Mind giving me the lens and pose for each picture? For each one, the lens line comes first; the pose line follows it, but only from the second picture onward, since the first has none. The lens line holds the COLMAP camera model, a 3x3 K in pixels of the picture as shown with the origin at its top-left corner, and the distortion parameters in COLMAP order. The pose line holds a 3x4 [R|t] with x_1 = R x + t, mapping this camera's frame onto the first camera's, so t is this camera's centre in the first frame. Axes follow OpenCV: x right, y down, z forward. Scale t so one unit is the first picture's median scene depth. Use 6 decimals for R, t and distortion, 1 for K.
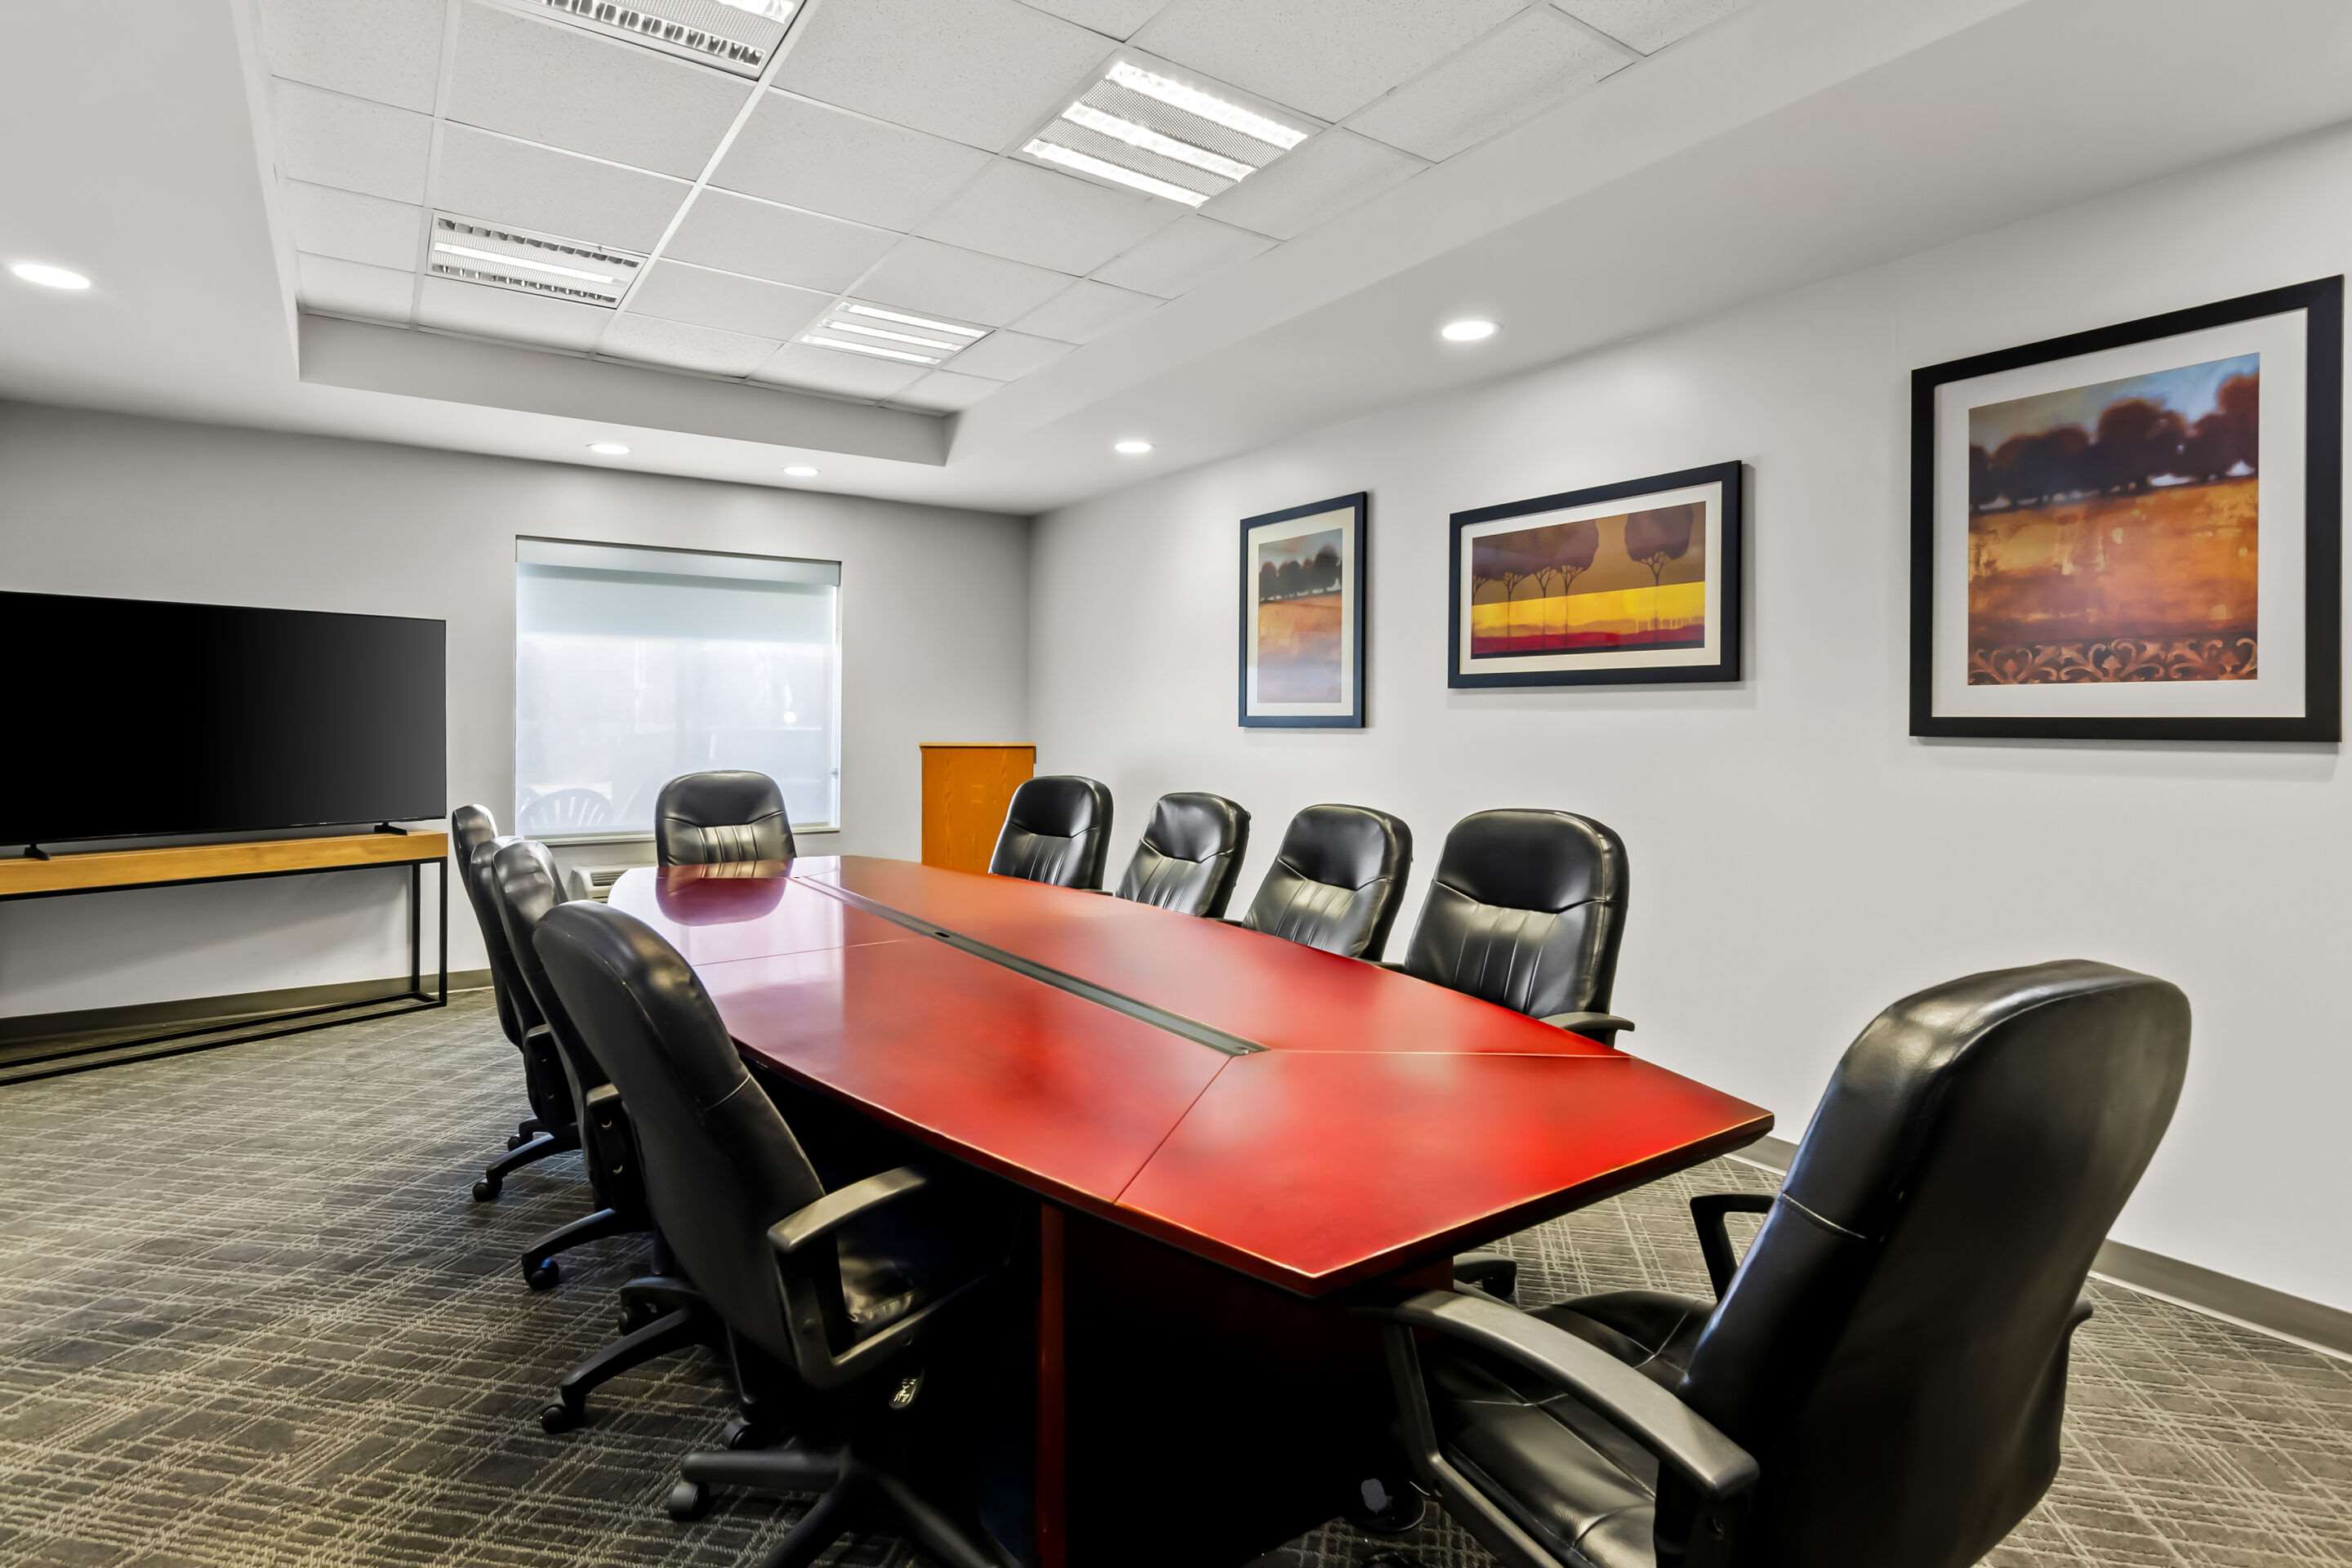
lens RADIAL K [[1165.5, 0, 1164.2], [0, 1165.5, 727.5], [0, 0, 1]] dist [-0.000001, -0.000235]
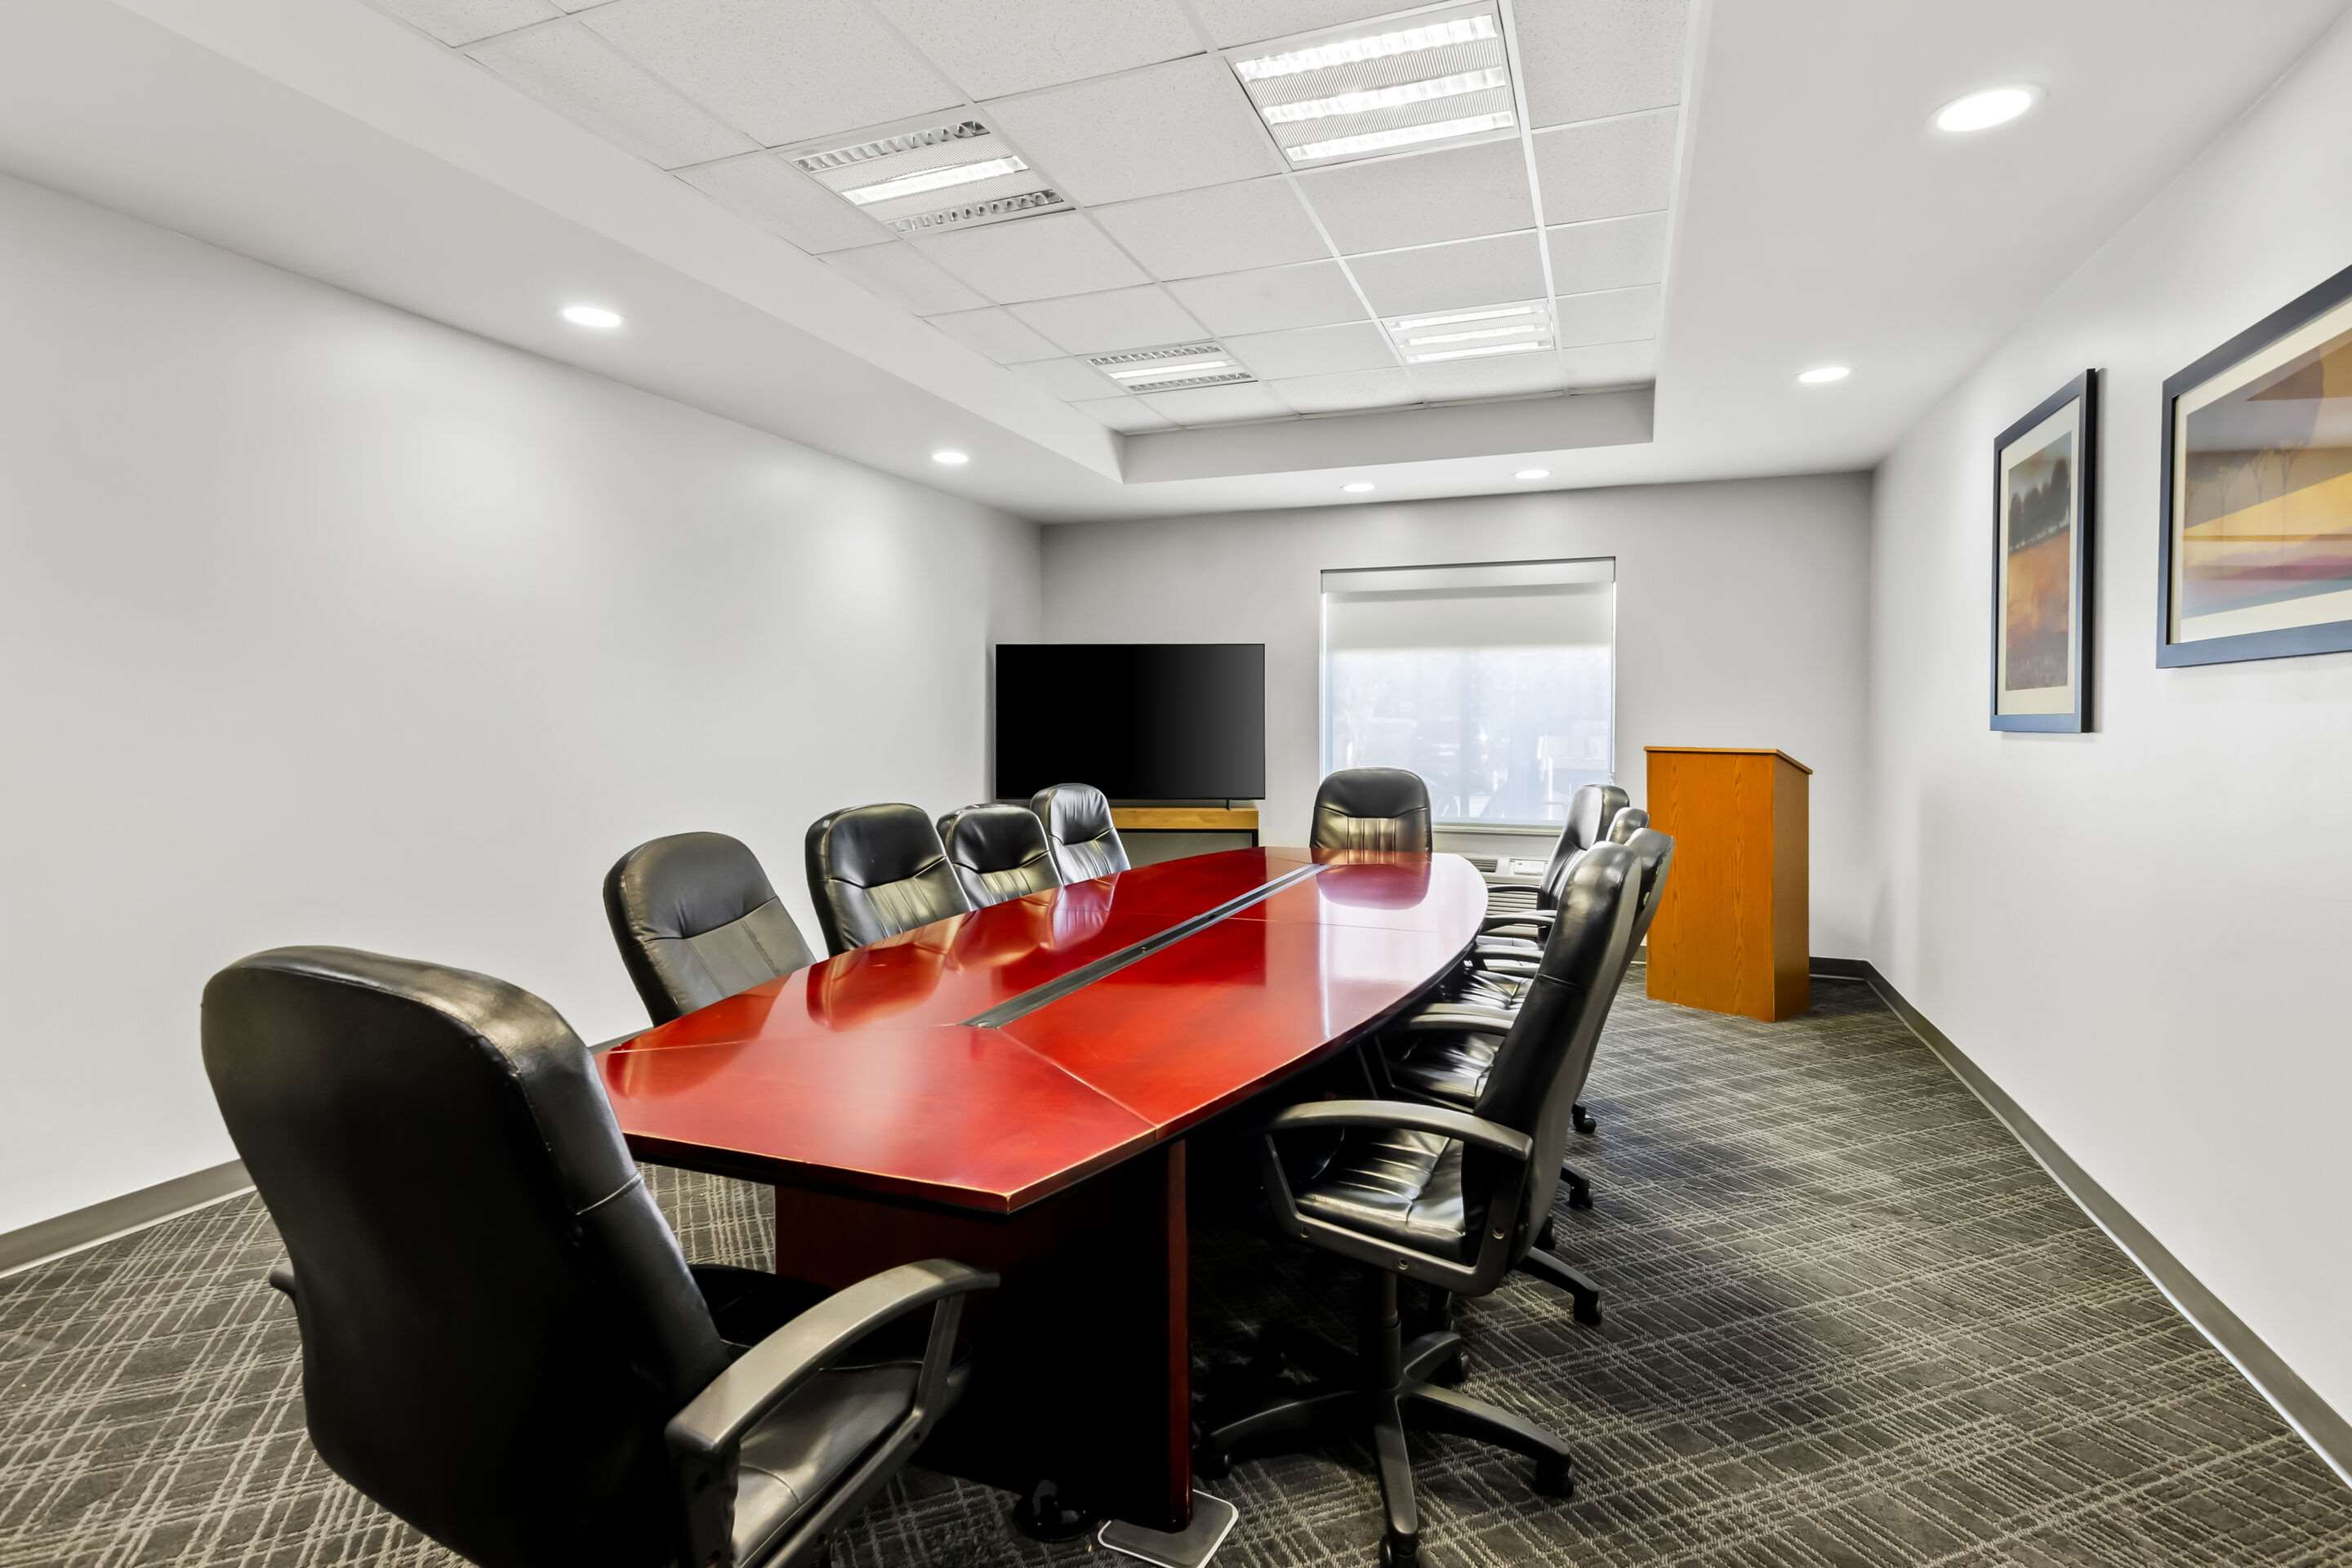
lens RADIAL K [[1165.5, 0, 1164.2], [0, 1165.5, 727.5], [0, 0, 1]] dist [-0.000001, -0.000235]
pose [[0.564403, 0.003670, -0.825491, 0.402901], [-0.002651, 0.999993, 0.002632, -0.004029], [0.825495, 0.000703, 0.564409, 0.207651]]
